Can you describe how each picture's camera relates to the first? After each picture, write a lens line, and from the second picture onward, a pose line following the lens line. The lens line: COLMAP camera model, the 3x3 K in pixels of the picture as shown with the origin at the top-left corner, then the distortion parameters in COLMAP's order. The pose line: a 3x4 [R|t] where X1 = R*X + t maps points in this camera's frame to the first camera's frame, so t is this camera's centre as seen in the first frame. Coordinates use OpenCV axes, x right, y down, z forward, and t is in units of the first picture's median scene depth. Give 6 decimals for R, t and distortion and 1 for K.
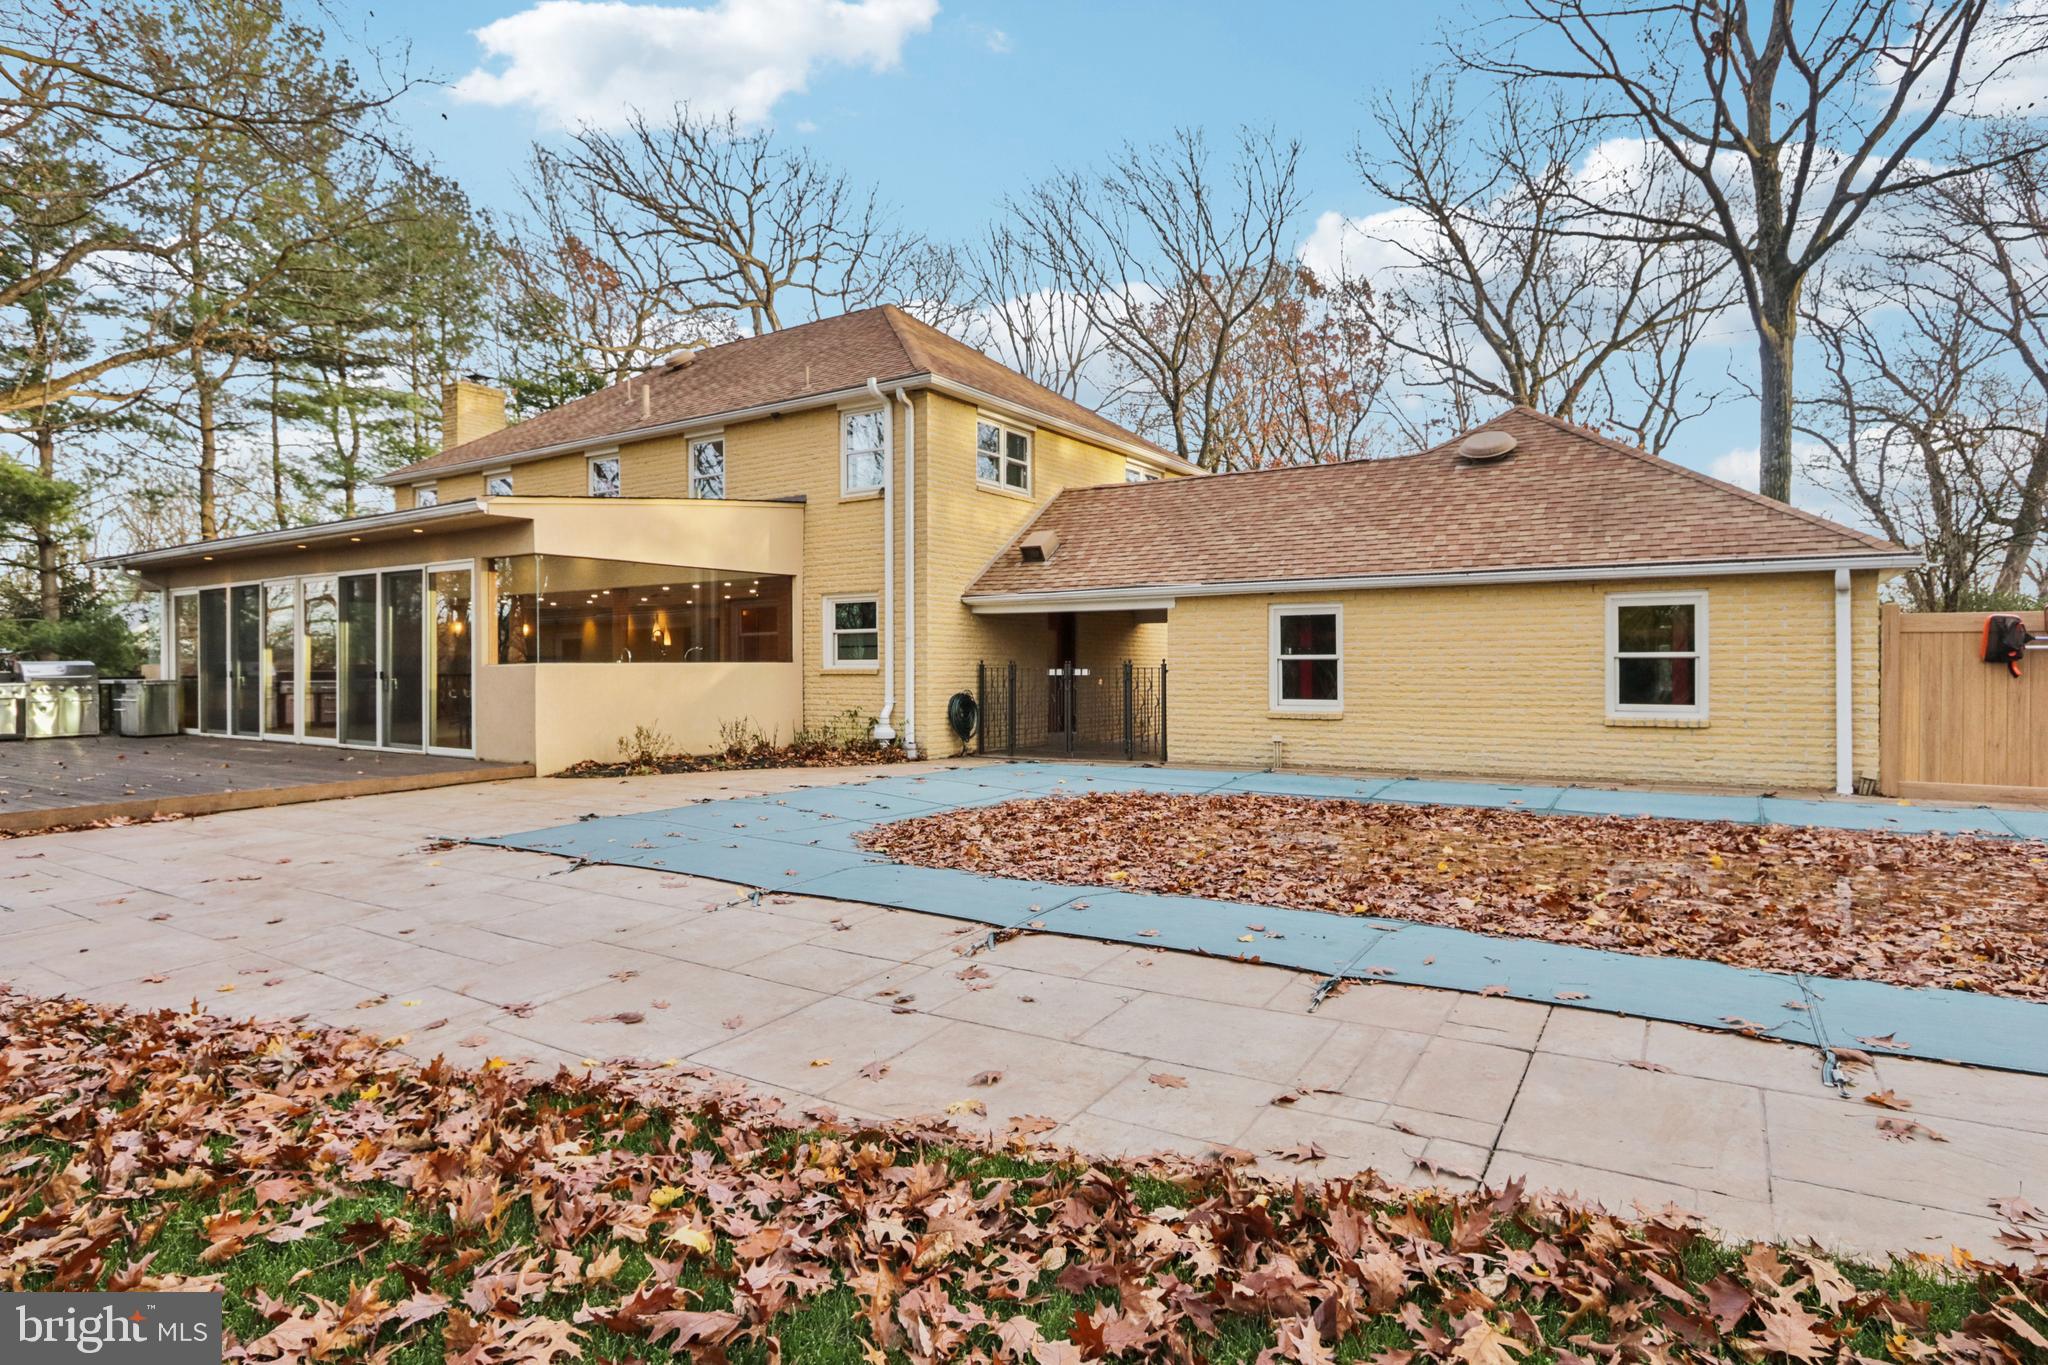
lens RADIAL K [[1122.2, 0, 1036.8], [0, 1122.2, 662.0], [0, 0, 1]] dist [-0.010124, -0.001530]
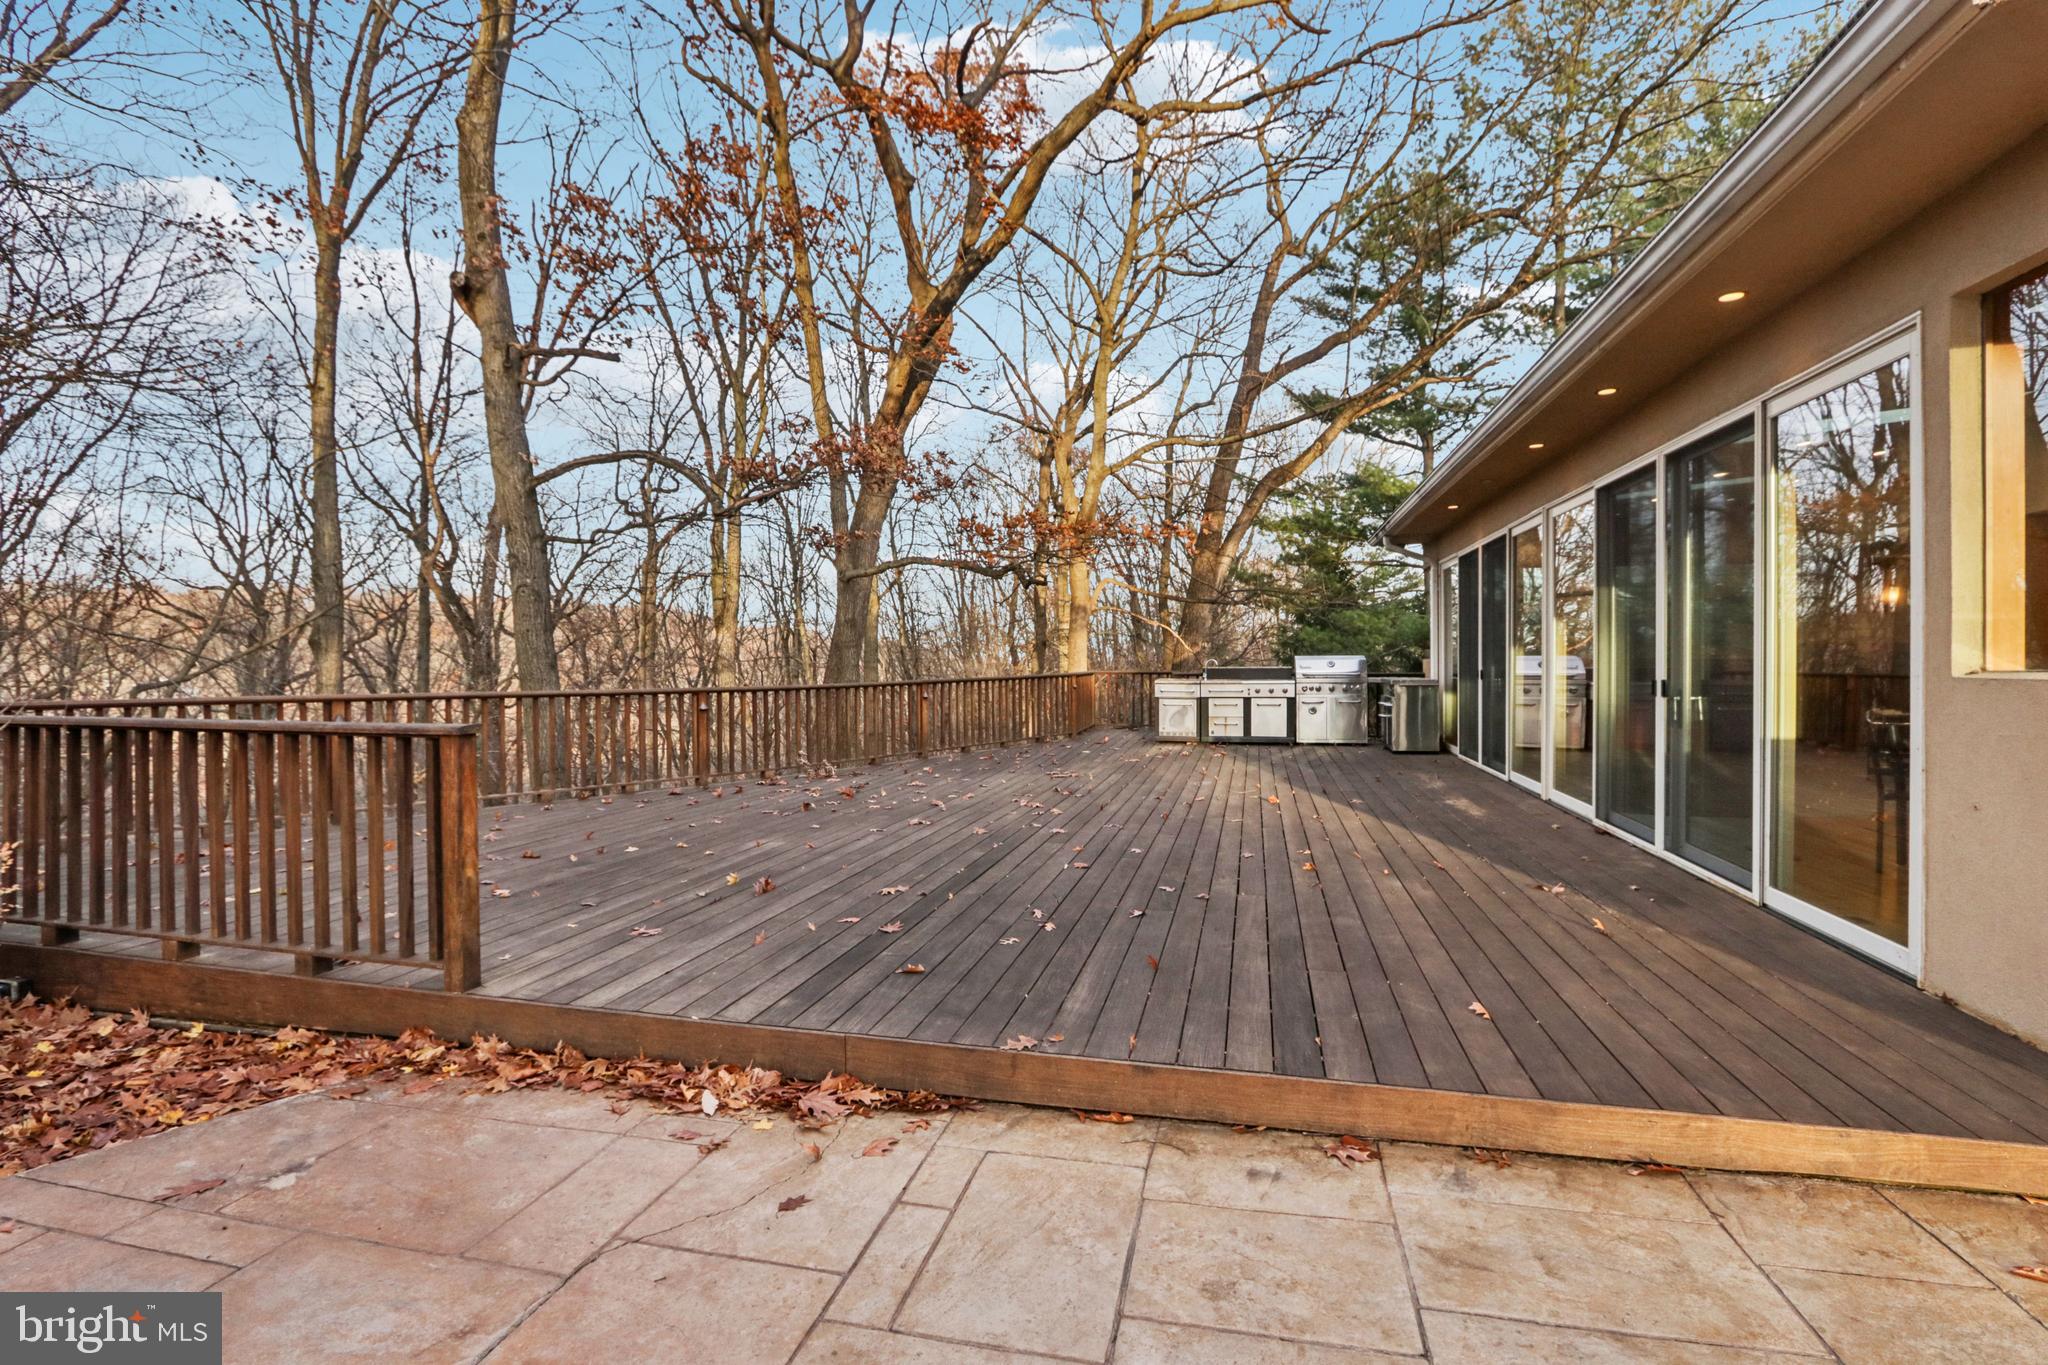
lens RADIAL K [[954.7, 0, 1031.9], [0, 954.7, 665.6], [0, 0, 1]] dist [-0.022190, 0.004981]
pose [[0.342989, 0.010553, -0.939280, -0.301595], [-0.003732, 0.999944, 0.009872, 0.000820], [0.939332, 0.000119, 0.343009, 0.598169]]
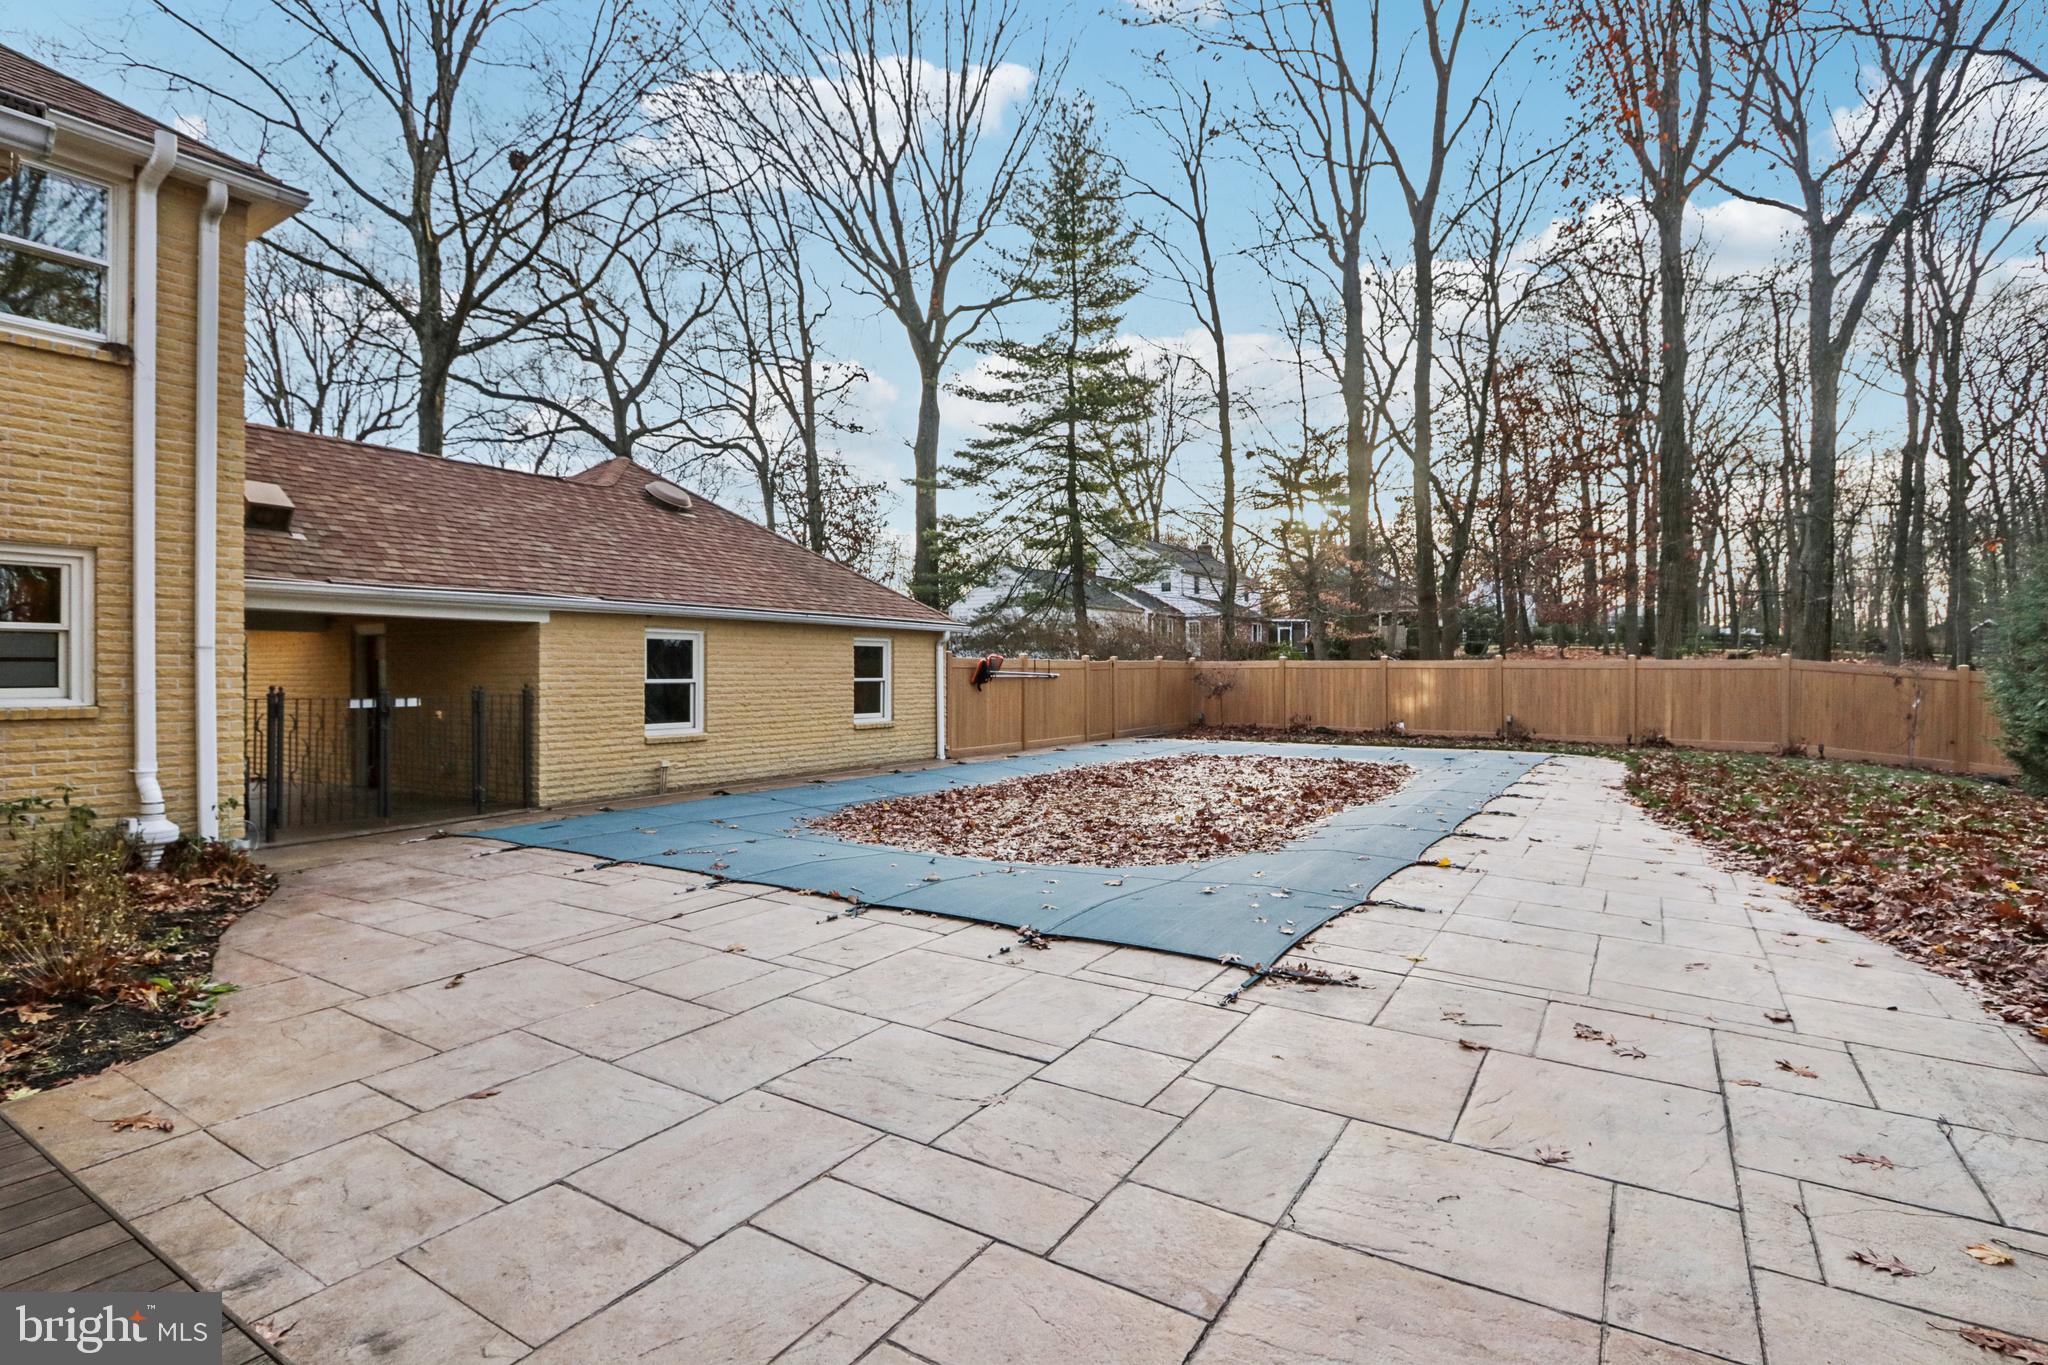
lens RADIAL K [[1012.4, 0, 1014.9], [0, 1012.4, 672.0], [0, 0, 1]] dist [-0.002142, -0.001210]
pose [[-0.008895, 0.006738, 0.999938, -0.583653], [0.002676, 0.999974, -0.006714, -0.004917], [-0.999957, 0.002616, -0.008913, 0.601792]]
